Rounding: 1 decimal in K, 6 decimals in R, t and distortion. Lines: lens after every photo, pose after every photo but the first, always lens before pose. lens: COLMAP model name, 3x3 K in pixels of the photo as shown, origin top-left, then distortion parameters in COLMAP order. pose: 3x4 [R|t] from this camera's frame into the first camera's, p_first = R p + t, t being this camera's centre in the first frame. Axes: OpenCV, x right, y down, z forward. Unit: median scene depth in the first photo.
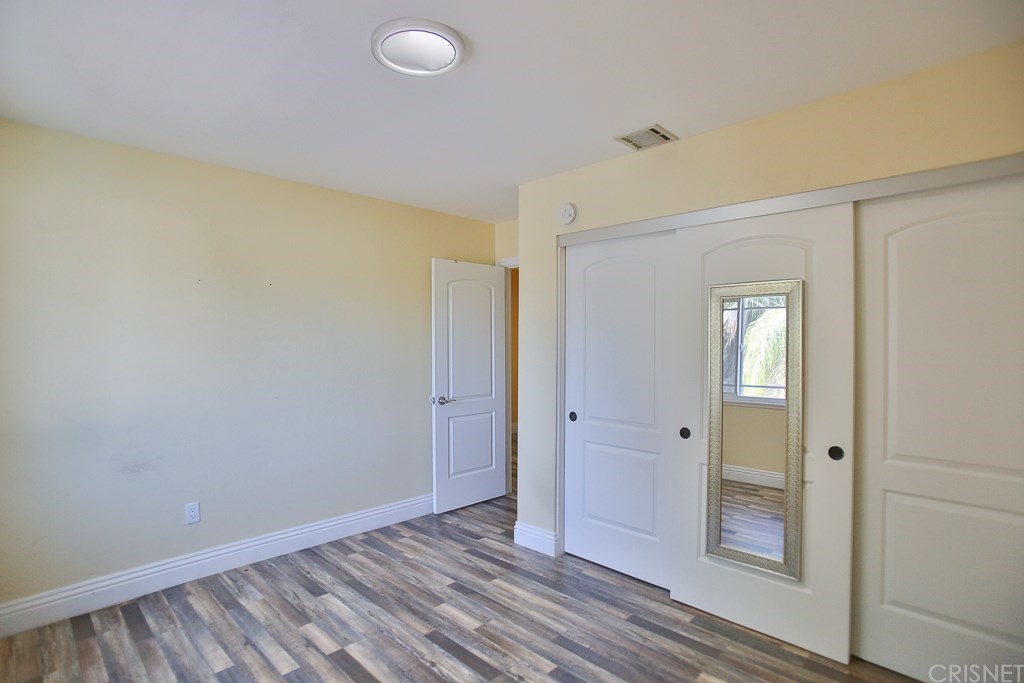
lens RADIAL K [[513.9, 0, 504.6], [0, 513.9, 351.7], [0, 0, 1]] dist [-0.063750, 0.017018]
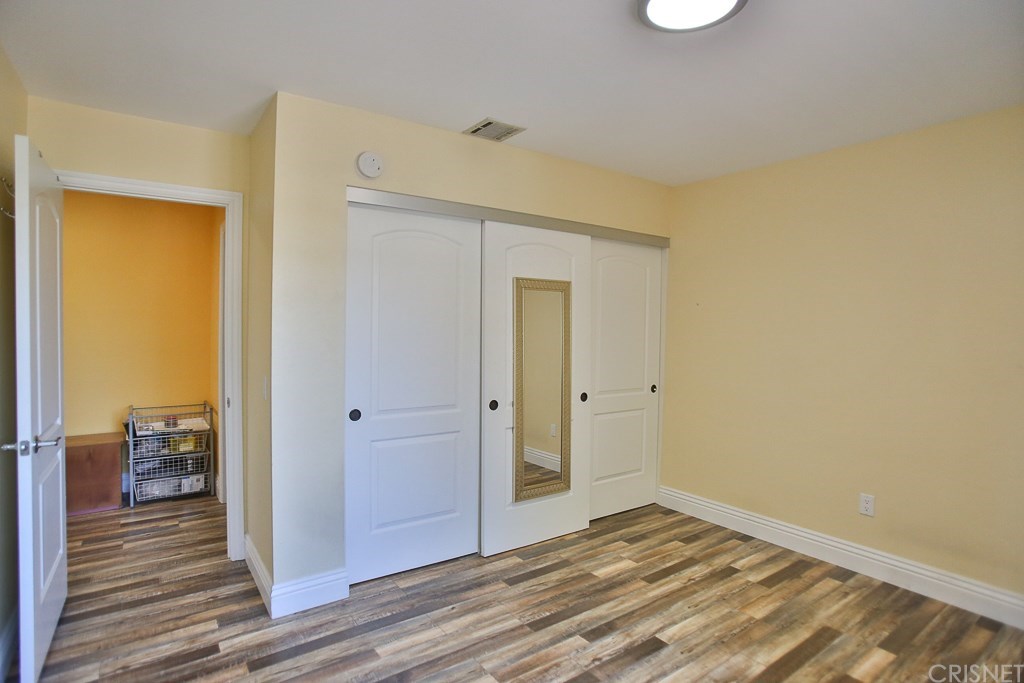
lens RADIAL K [[513.9, 0, 504.3], [0, 513.9, 333.1], [0, 0, 1]] dist [-0.063750, 0.017018]
pose [[0.185176, -0.025055, 0.982386, -0.694858], [0.003717, 0.999686, 0.024796, -0.026590], [-0.982698, -0.000940, 0.185211, 0.701629]]
